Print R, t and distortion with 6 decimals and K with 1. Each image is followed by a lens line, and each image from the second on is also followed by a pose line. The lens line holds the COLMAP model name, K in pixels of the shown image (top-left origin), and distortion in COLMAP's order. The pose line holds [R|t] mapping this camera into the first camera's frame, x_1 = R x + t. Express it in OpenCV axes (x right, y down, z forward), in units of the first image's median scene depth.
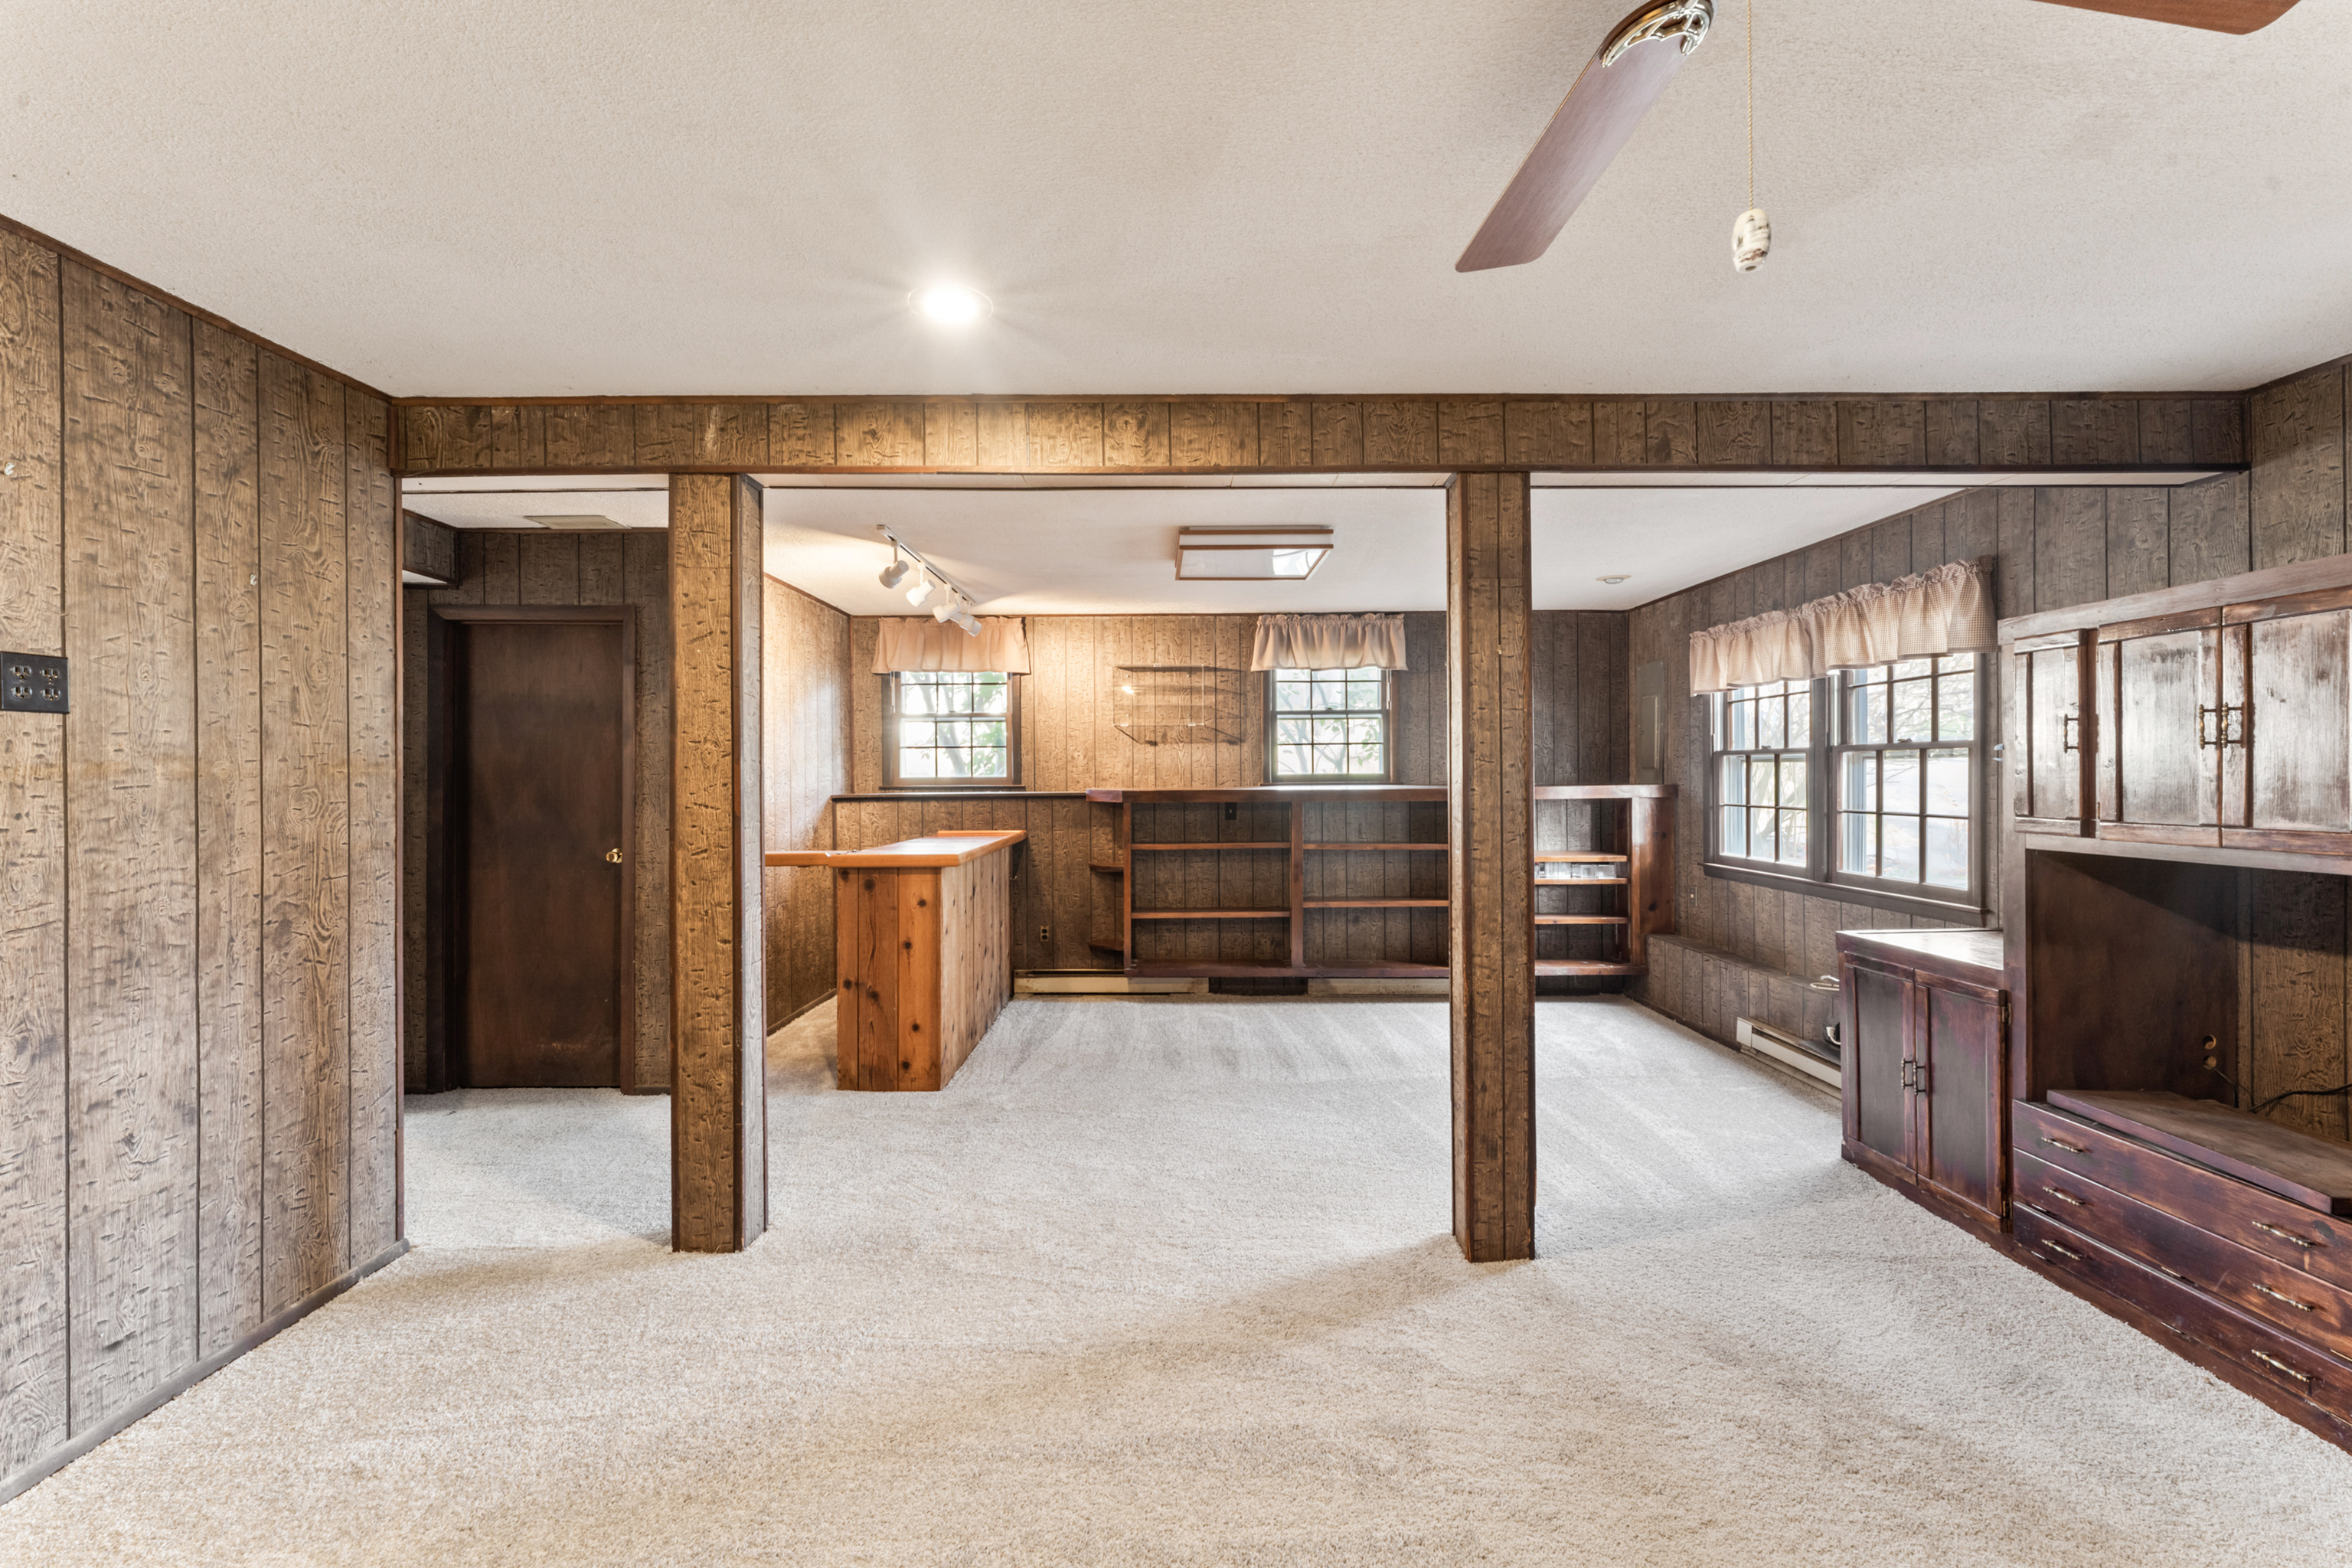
lens RADIAL K [[955.9, 0, 1164.8], [0, 955.9, 784.8], [0, 0, 1]] dist [0.003948, 0.000107]
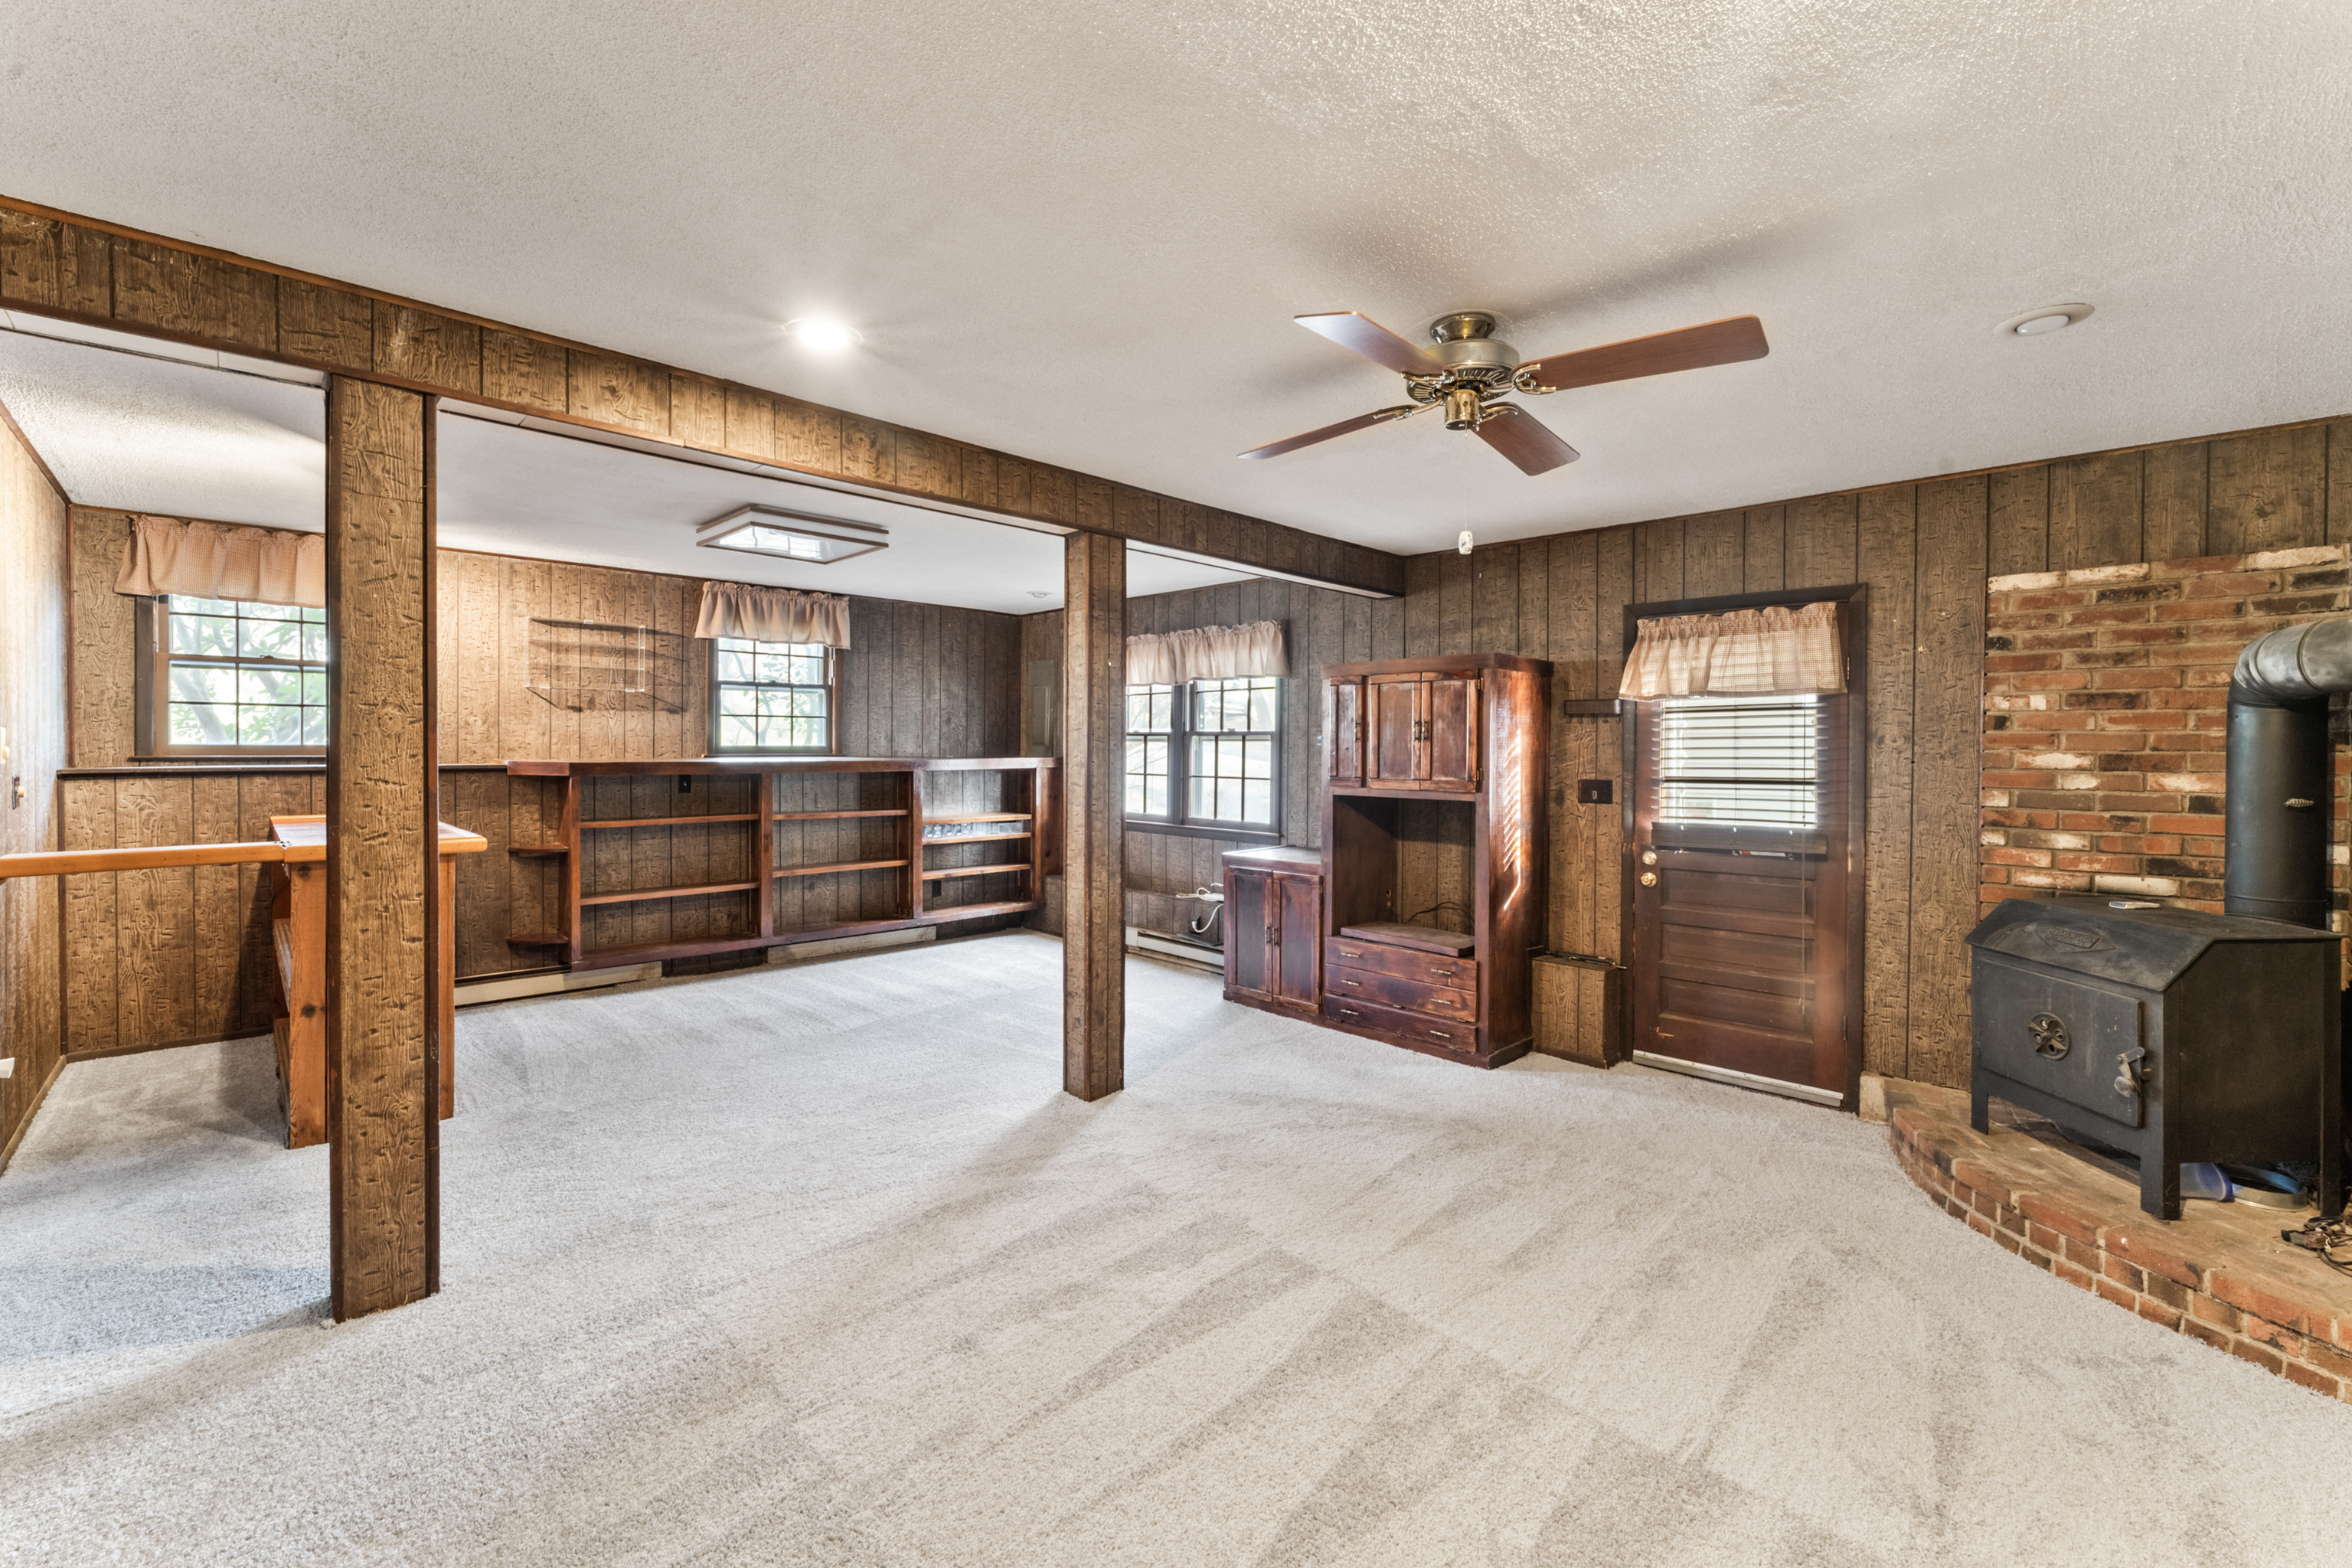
lens RADIAL K [[955.9, 0, 1198.1], [0, 955.9, 770.2], [0, 0, 1]] dist [0.003948, 0.000107]
pose [[0.715530, -0.006647, 0.698550, -0.510504], [-0.003578, 0.999907, 0.013180, -0.001361], [-0.698573, -0.011930, 0.715439, -0.093014]]
